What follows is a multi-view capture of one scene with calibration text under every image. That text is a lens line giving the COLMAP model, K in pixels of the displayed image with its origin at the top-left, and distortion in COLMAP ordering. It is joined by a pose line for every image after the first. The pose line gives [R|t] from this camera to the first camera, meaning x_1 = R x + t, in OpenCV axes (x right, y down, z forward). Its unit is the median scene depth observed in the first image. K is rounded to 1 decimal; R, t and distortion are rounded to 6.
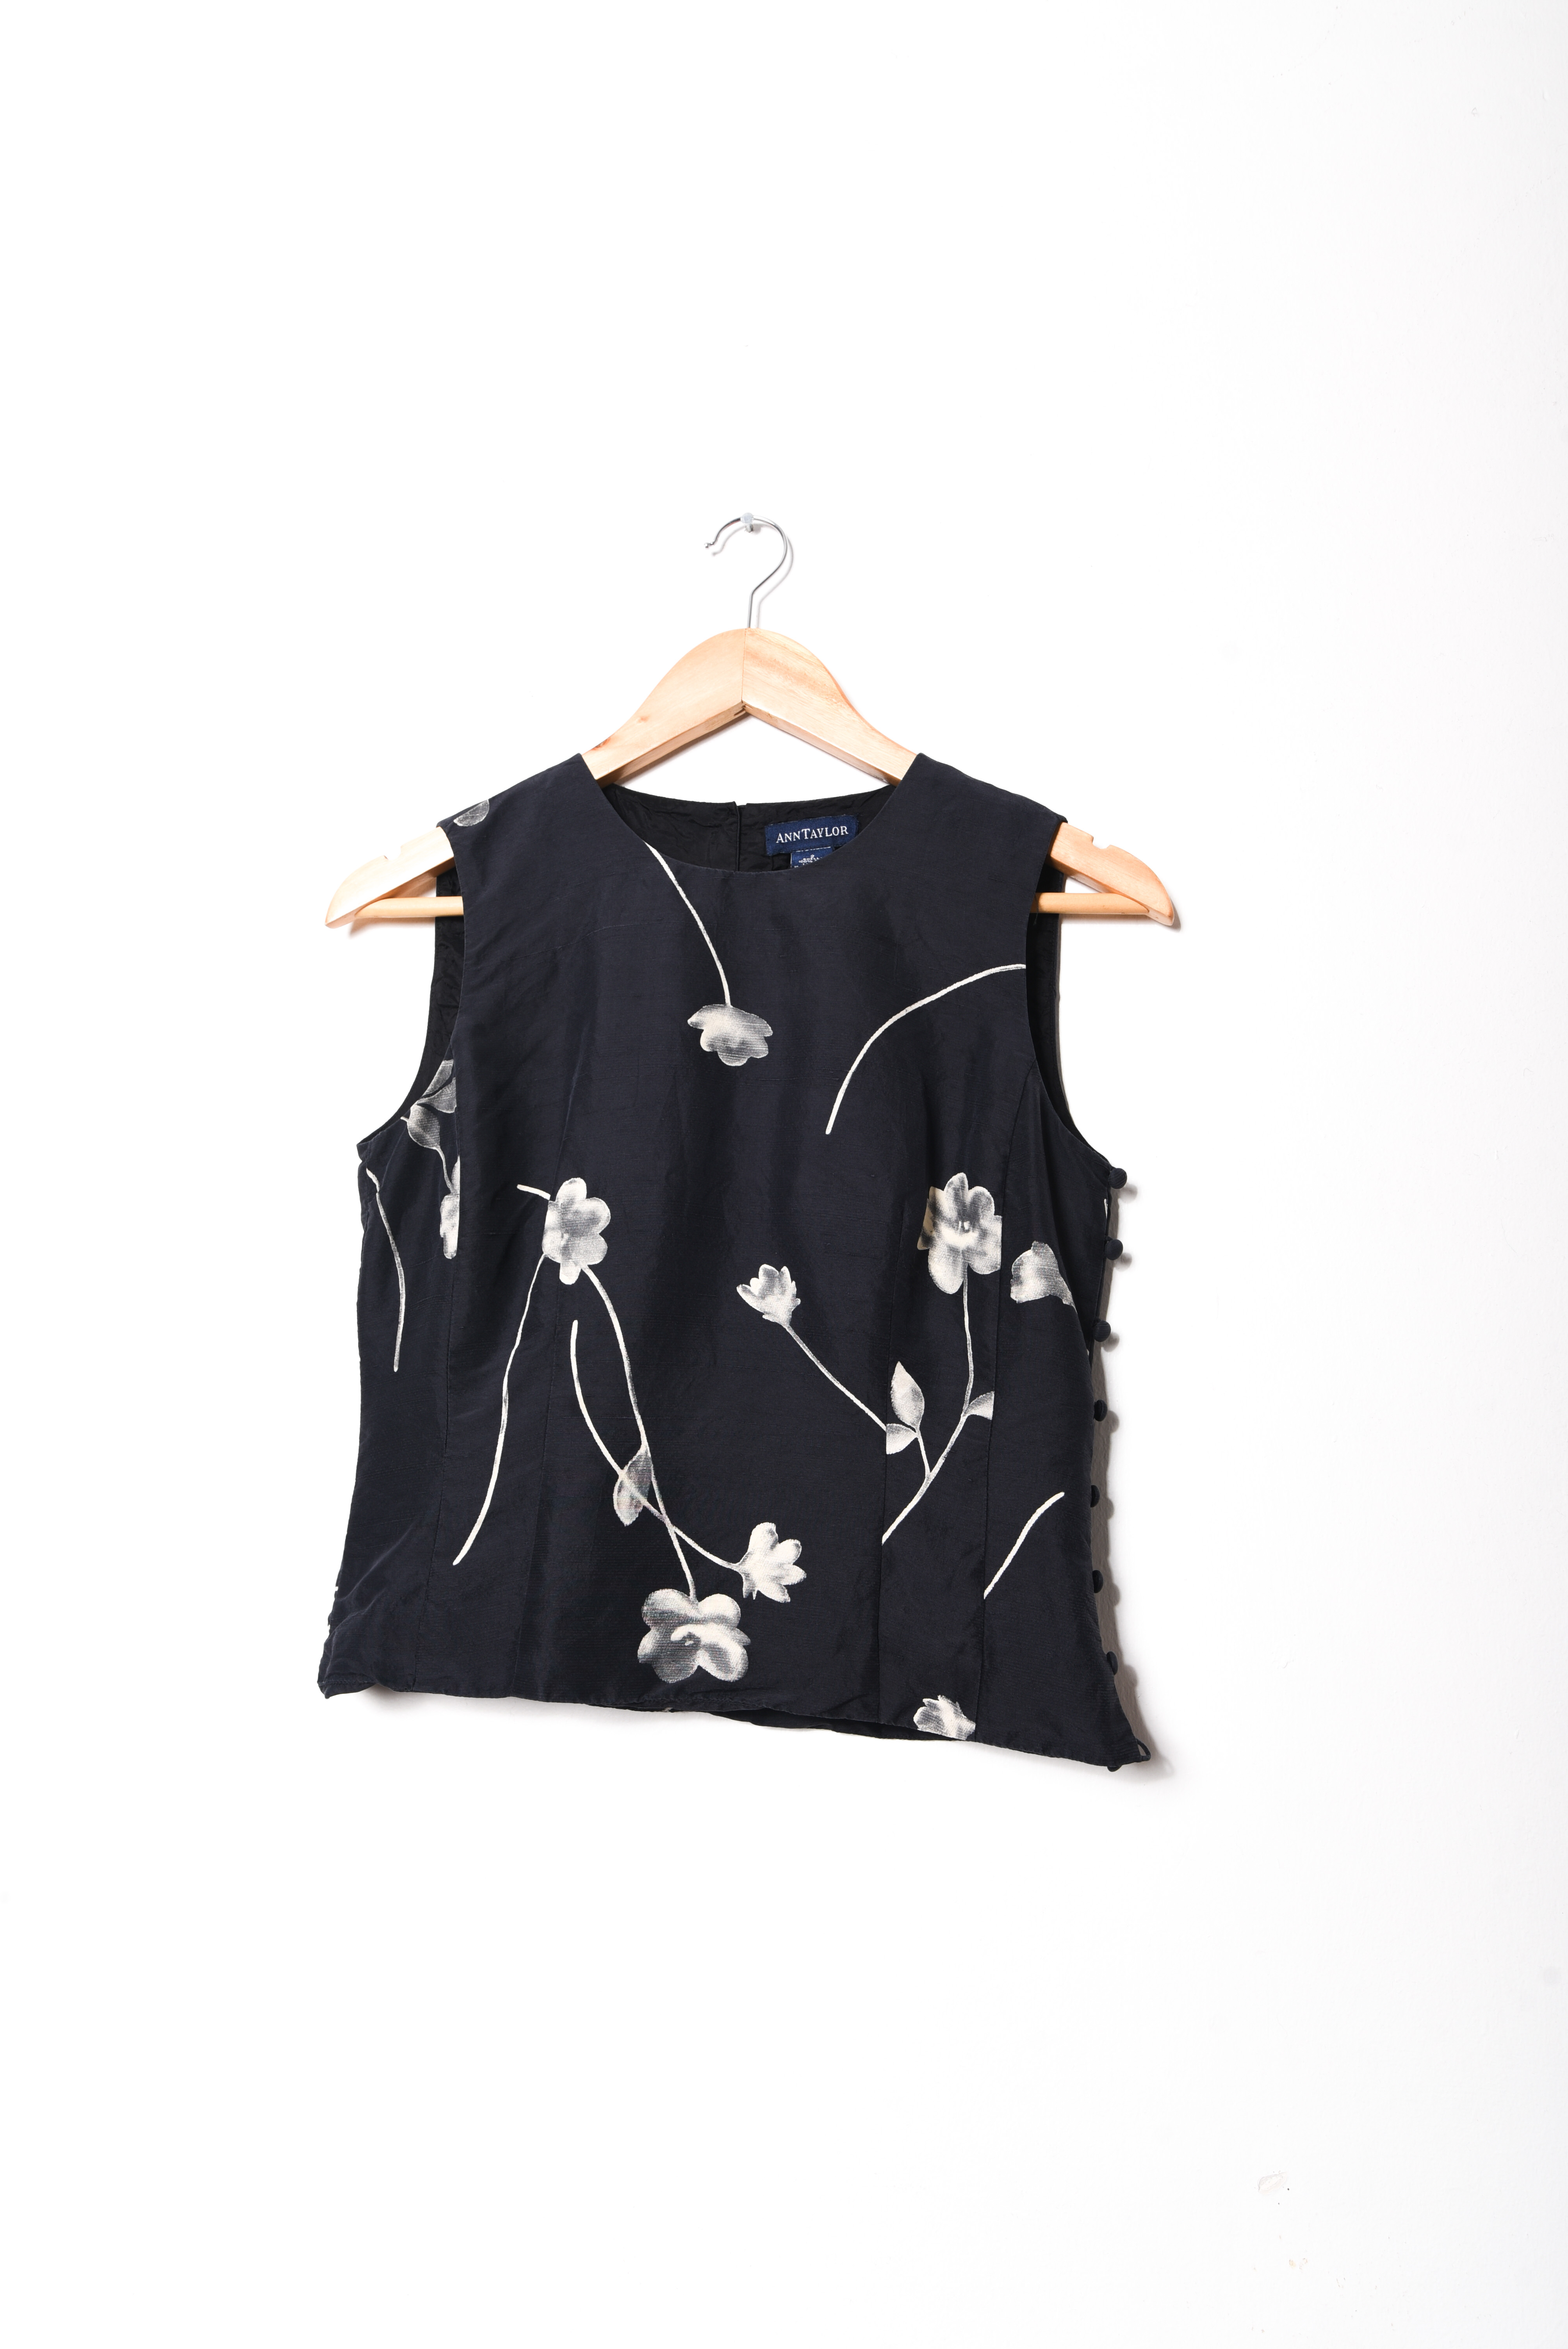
lens RADIAL K [[1453.1, 0, 784.0], [0, 1453.1, 1174.5], [0, 0, 1]] dist [-0.017336, 0.001408]
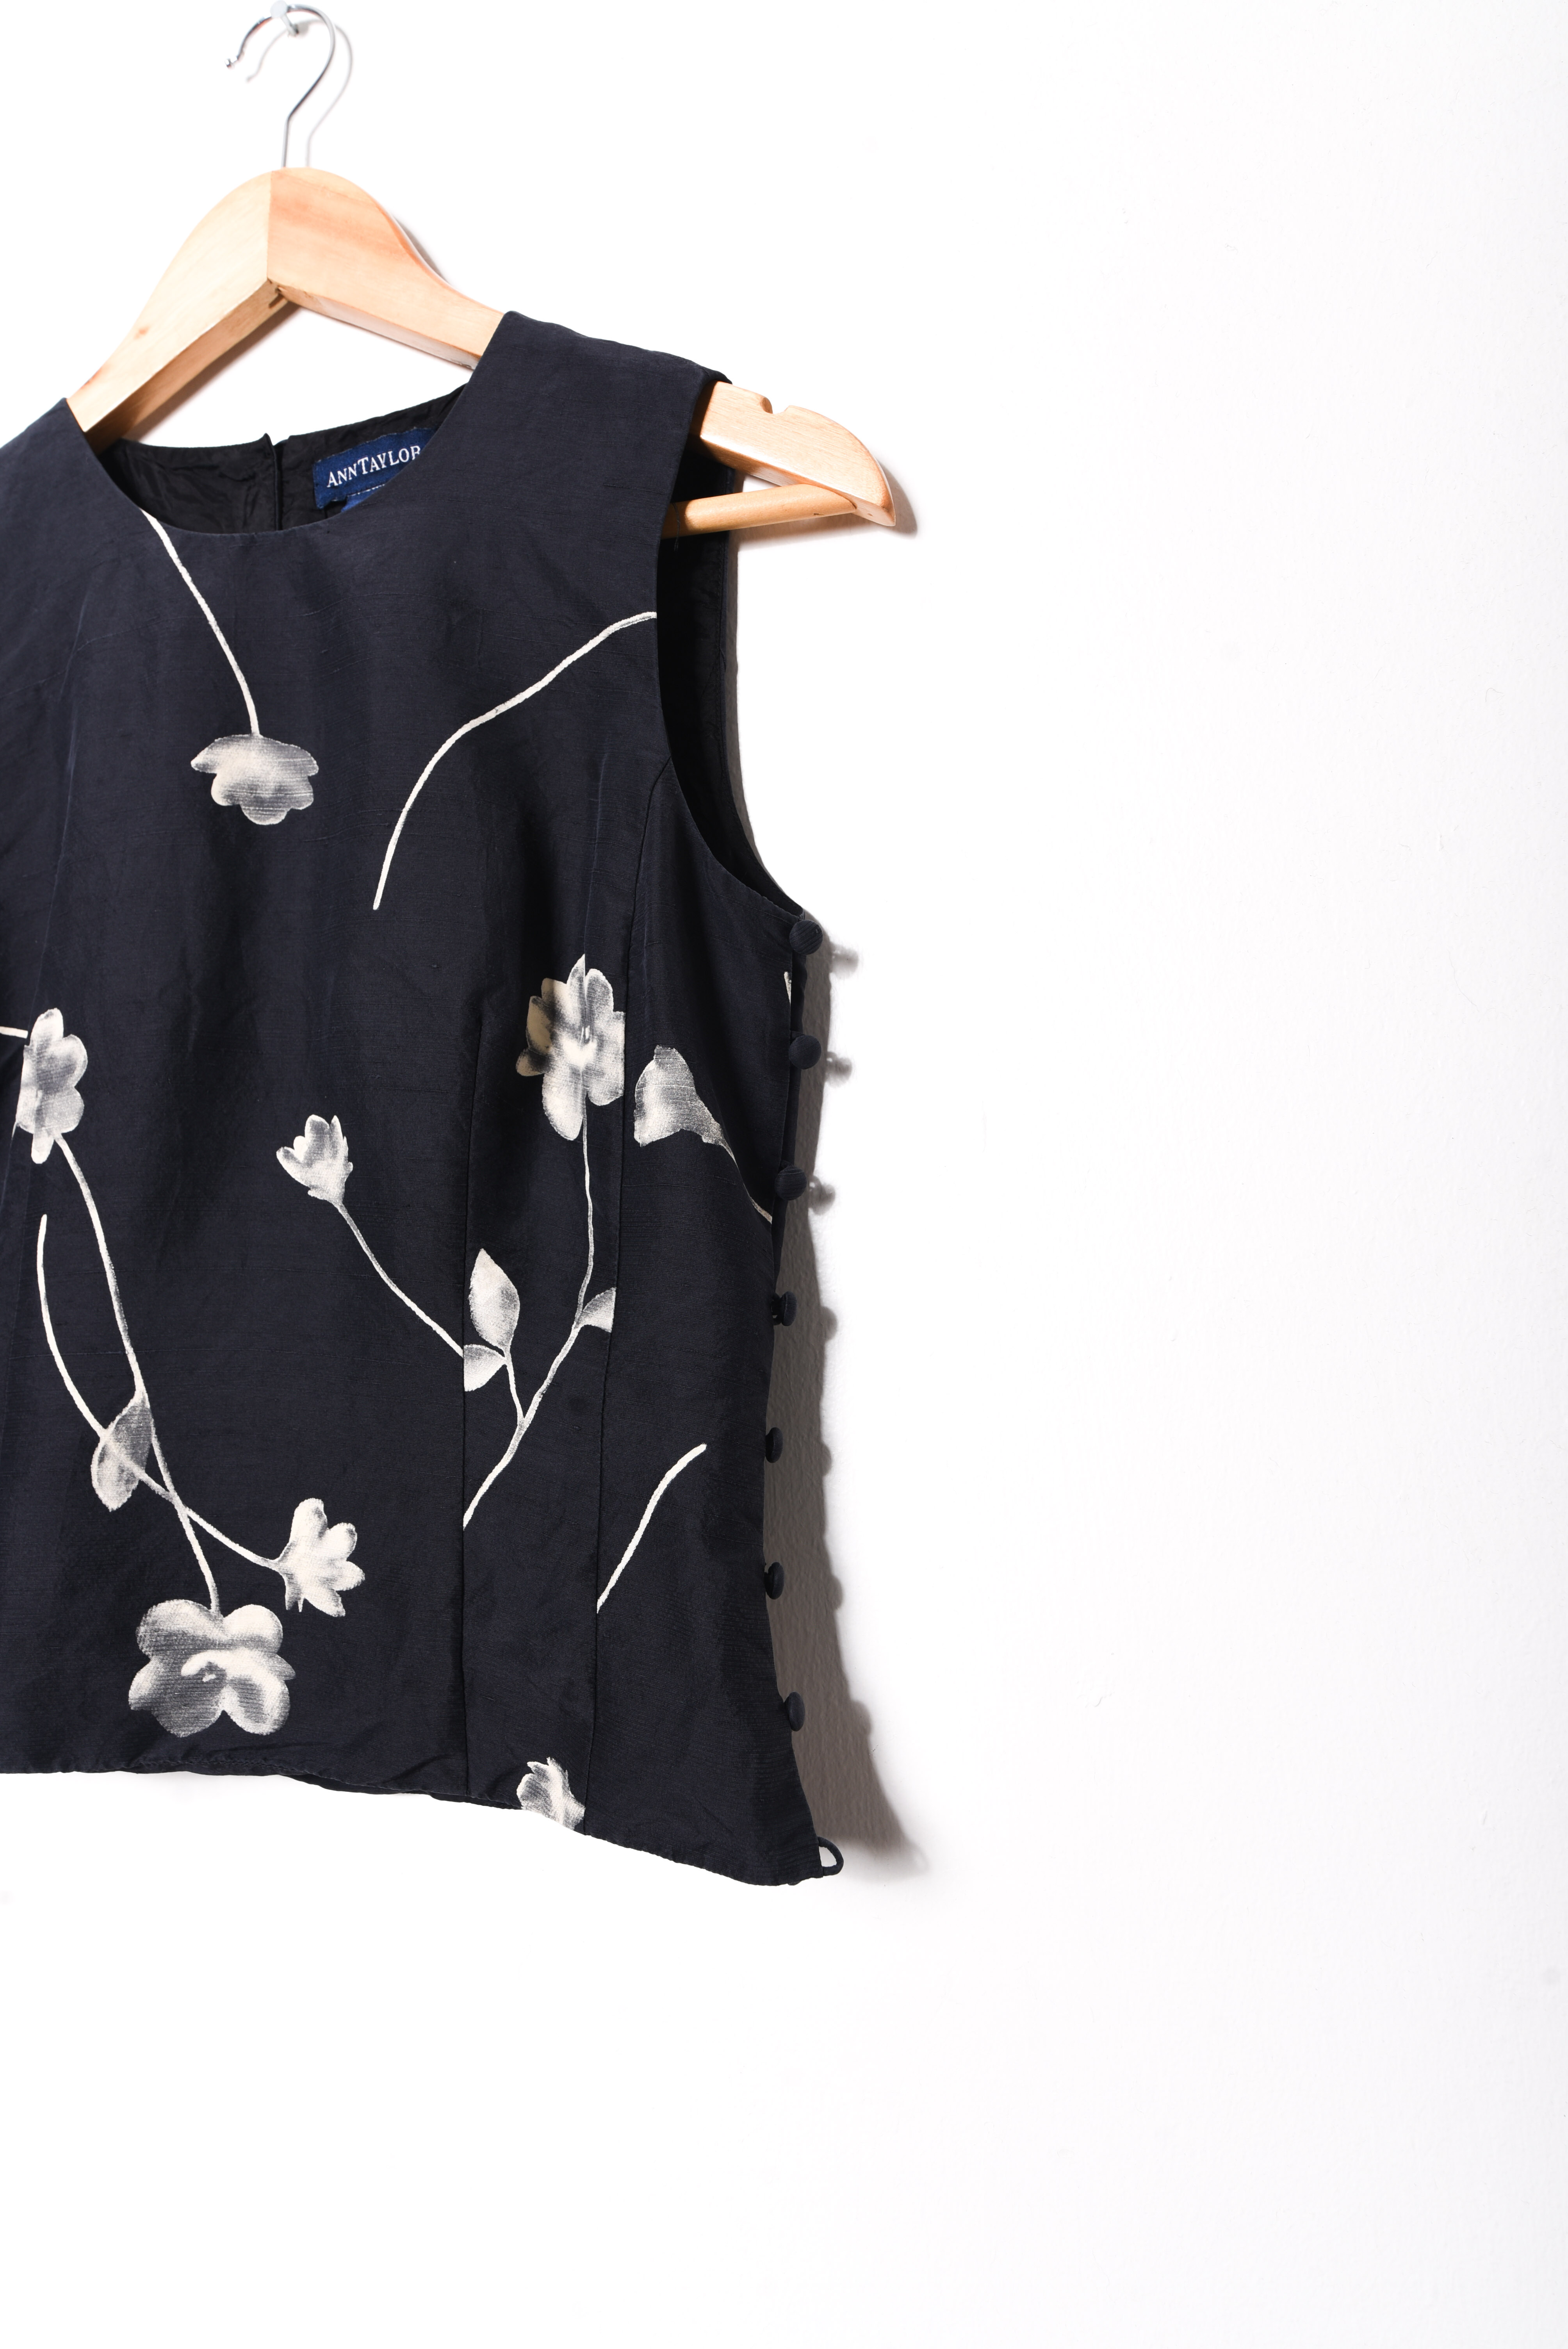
lens RADIAL K [[1453.1, 0, 784.0], [0, 1453.1, 1174.5], [0, 0, 1]] dist [-0.017336, 0.001408]
pose [[0.989665, -0.062900, -0.128864, 0.290618], [0.073163, 0.994380, 0.076517, 0.054729], [0.123327, -0.085154, 0.988706, 0.369678]]
